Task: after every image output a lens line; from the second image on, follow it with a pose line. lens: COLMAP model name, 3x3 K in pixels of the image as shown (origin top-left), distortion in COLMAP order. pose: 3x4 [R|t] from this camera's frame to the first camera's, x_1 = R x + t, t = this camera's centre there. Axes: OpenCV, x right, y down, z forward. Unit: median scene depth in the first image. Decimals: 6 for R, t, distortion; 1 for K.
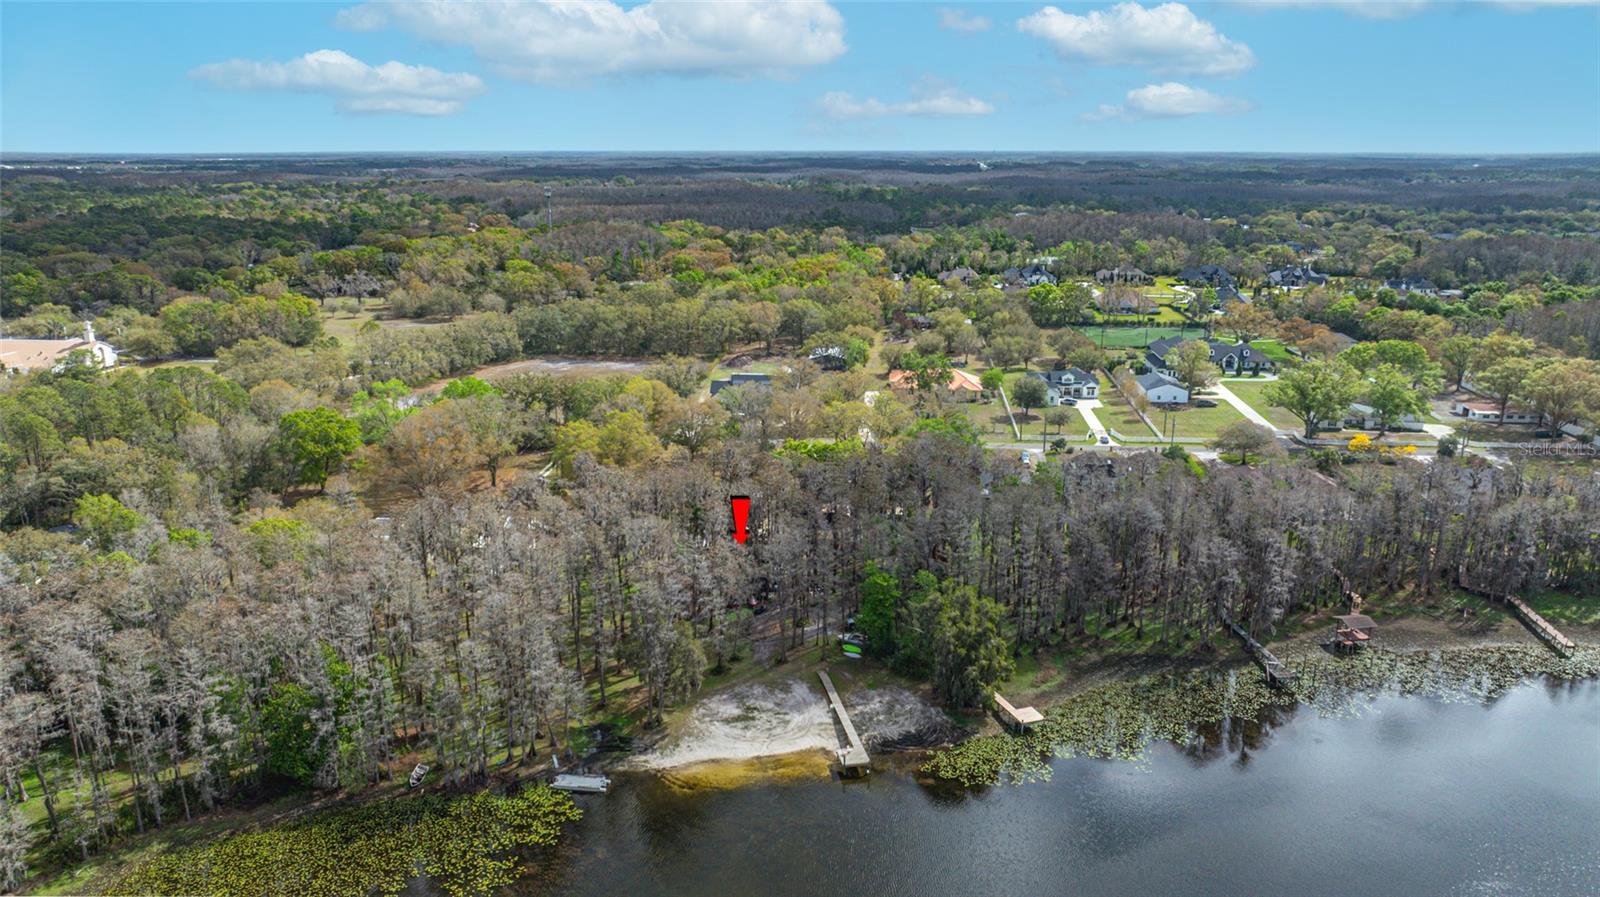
lens RADIAL K [[1141.8, 0, 793.7], [0, 1141.8, 439.1], [0, 0, 1]] dist [-0.038660, 0.049585]
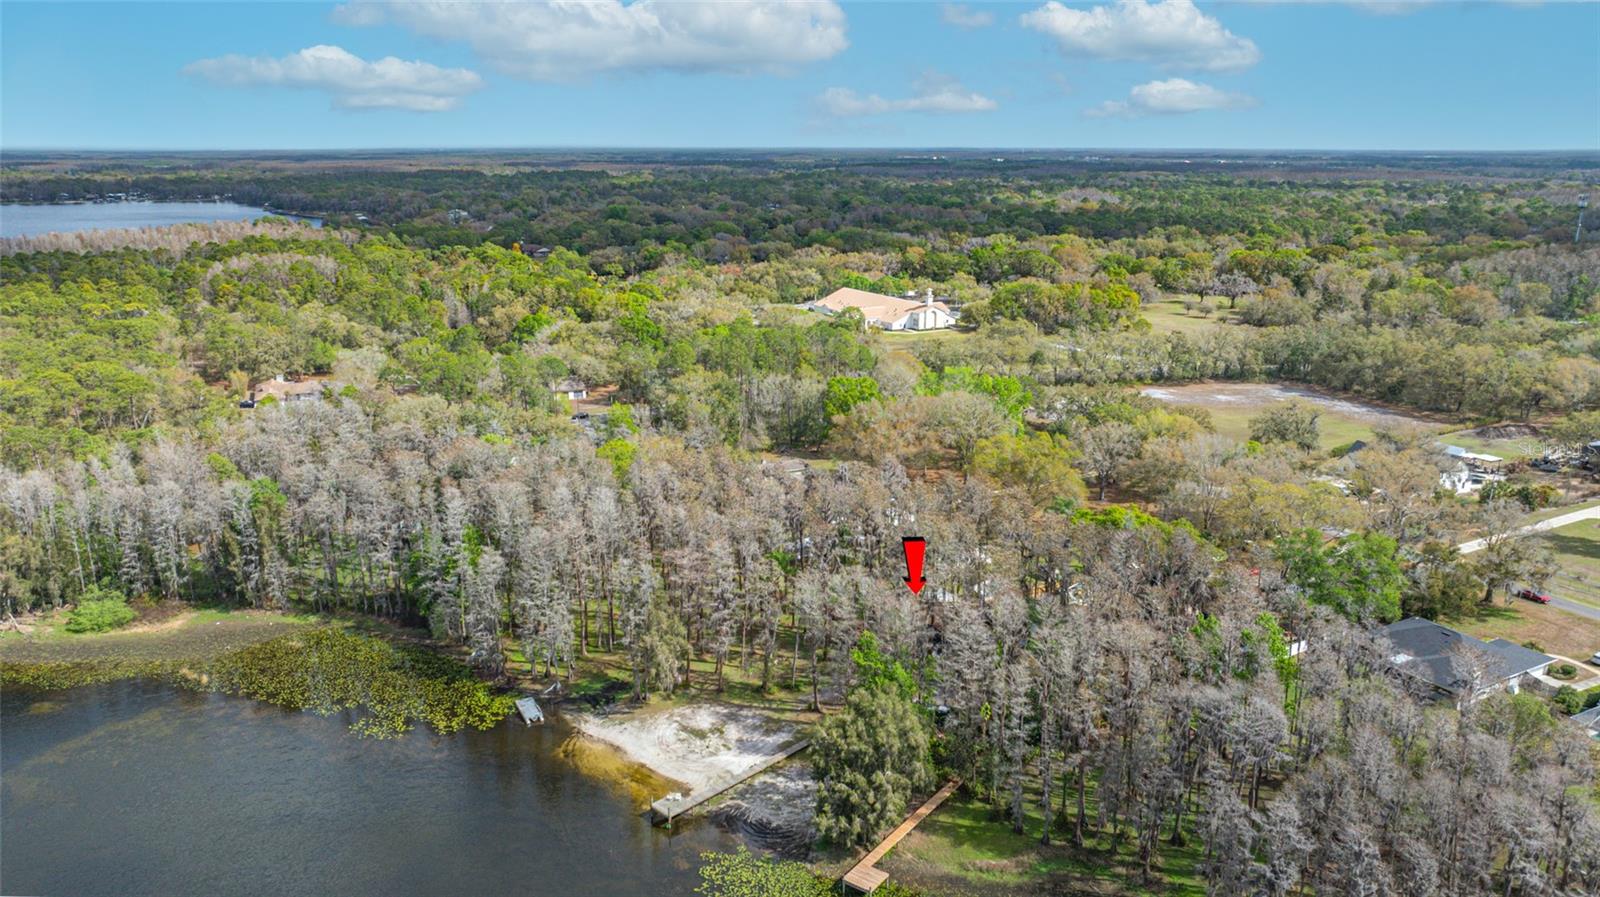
lens RADIAL K [[1141.8, 0, 793.7], [0, 1141.8, 439.1], [0, 0, 1]] dist [-0.038660, 0.049585]
pose [[0.665571, 0.252922, -0.702172, 0.720946], [-0.259523, 0.960546, 0.099993, -0.131550], [0.699760, 0.115678, 0.704951, 0.390995]]
